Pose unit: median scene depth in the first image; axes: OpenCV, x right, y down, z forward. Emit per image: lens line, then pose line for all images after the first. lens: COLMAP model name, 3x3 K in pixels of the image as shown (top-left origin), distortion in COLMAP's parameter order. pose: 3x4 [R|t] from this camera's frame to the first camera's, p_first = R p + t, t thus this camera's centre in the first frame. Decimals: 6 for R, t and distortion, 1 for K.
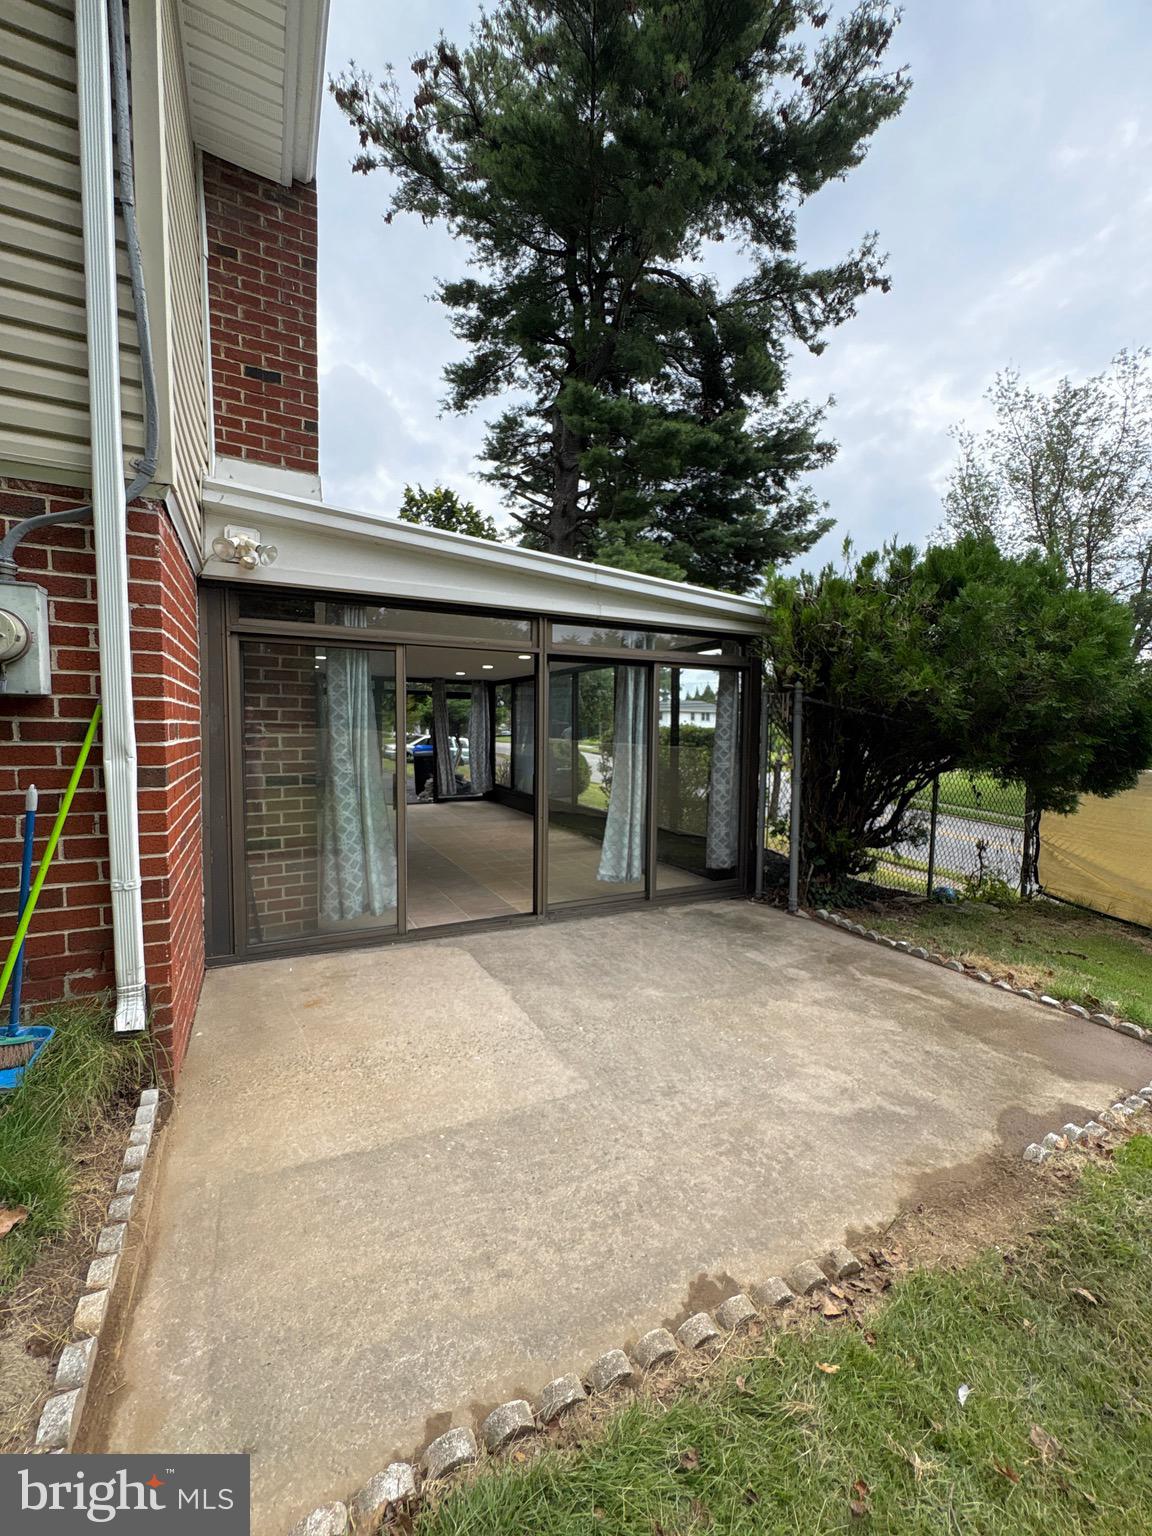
lens RADIAL K [[609.1, 0, 581.3], [0, 609.1, 769.5], [0, 0, 1]] dist [0.000611, -0.000650]
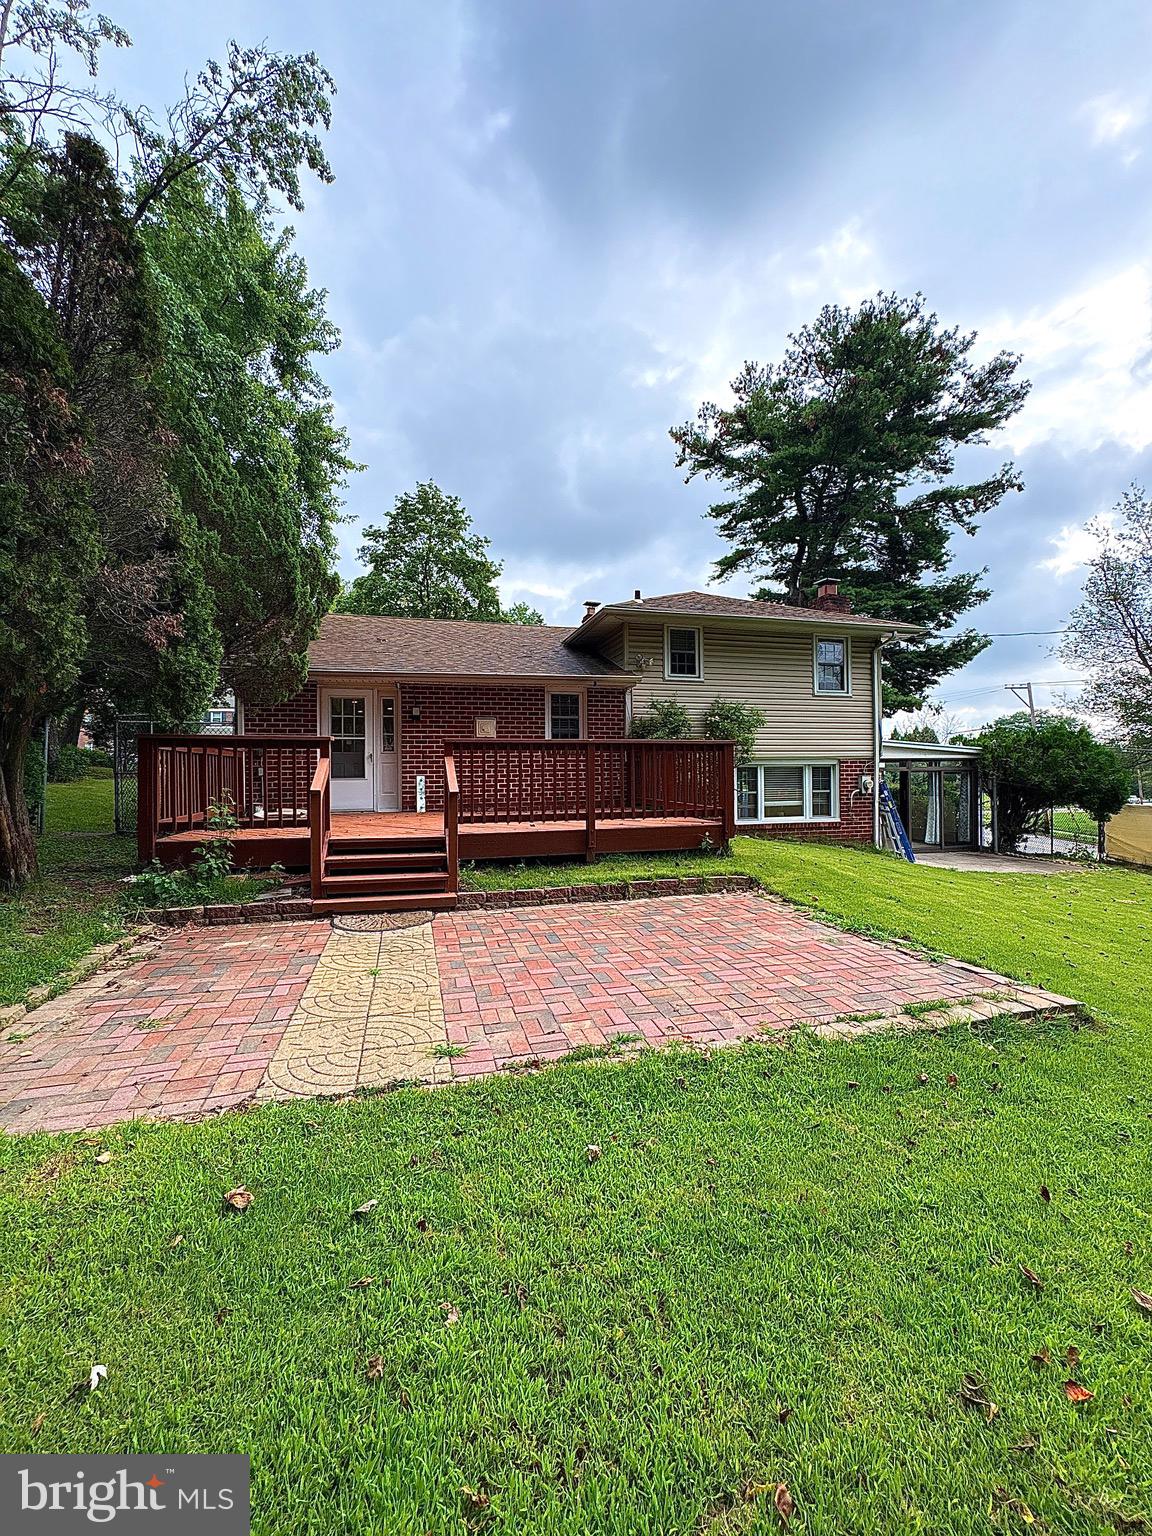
lens RADIAL K [[609.1, 0, 570.3], [0, 609.1, 765.9], [0, 0, 1]] dist [0.000611, -0.000650]
pose [[0.978942, -0.018905, -0.203260, -0.299775], [0.004317, 0.997397, -0.071973, 0.004178], [0.204092, 0.069579, 0.976476, -0.656833]]
